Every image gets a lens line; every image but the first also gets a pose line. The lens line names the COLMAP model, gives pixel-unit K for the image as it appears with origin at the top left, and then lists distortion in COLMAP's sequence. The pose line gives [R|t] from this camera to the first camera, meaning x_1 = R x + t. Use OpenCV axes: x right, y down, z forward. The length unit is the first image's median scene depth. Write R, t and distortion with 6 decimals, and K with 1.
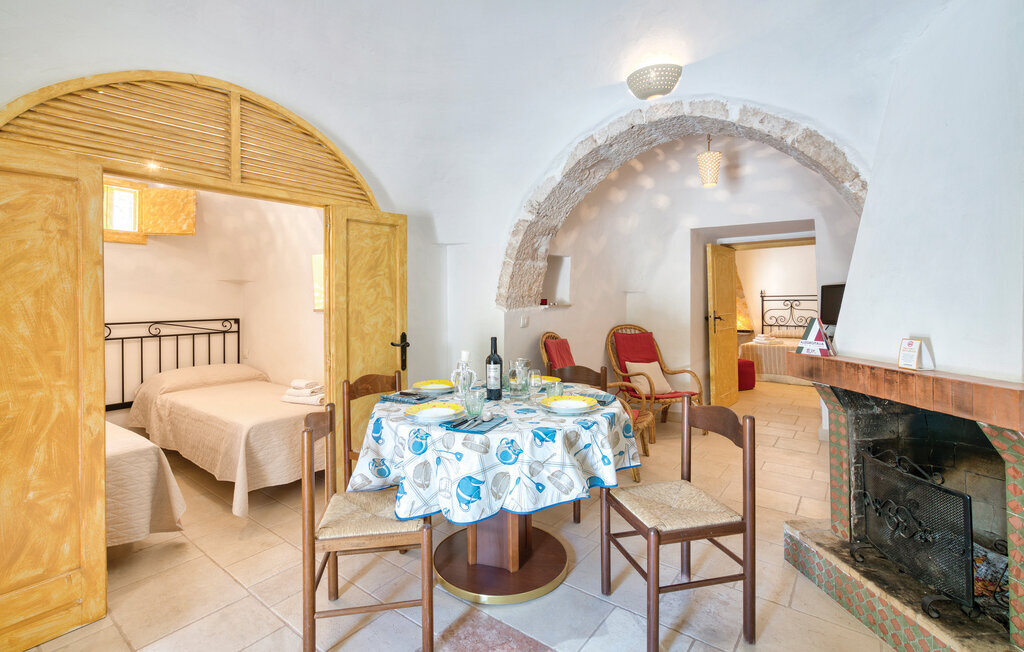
lens RADIAL K [[467.6, 0, 509.4], [0, 467.6, 304.2], [0, 0, 1]] dist [-0.017109, -0.000223]
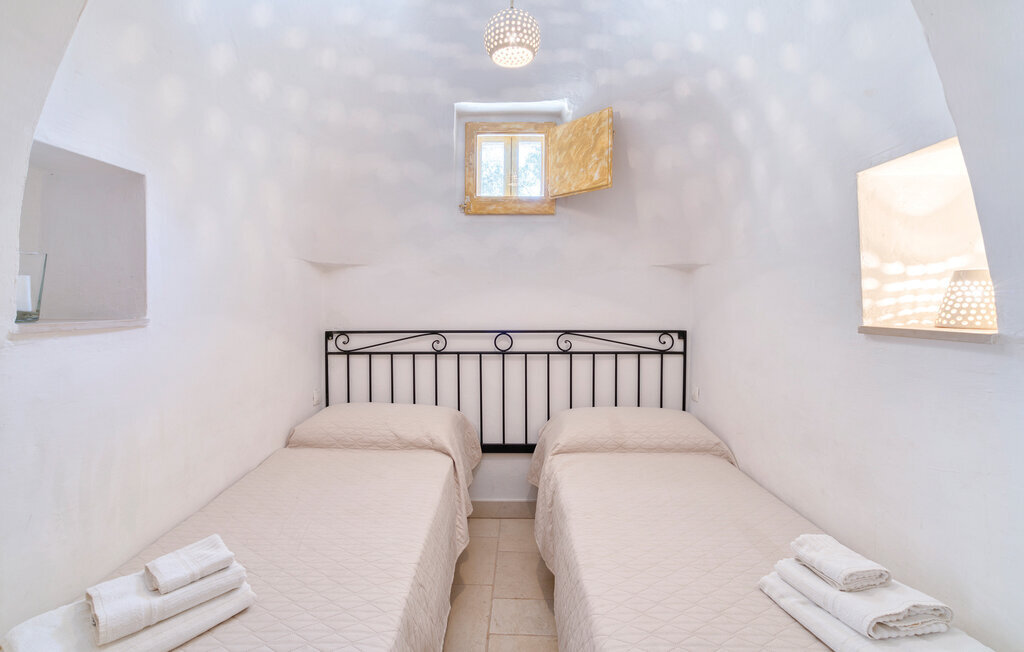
lens RADIAL K [[467.6, 0, 509.4], [0, 467.6, 304.2], [0, 0, 1]] dist [-0.017109, -0.000223]
pose [[0.584585, 0.015774, -0.811179, -0.261507], [-0.013772, 0.999860, 0.009518, -0.005206], [0.811216, 0.005607, 0.584720, 0.527187]]
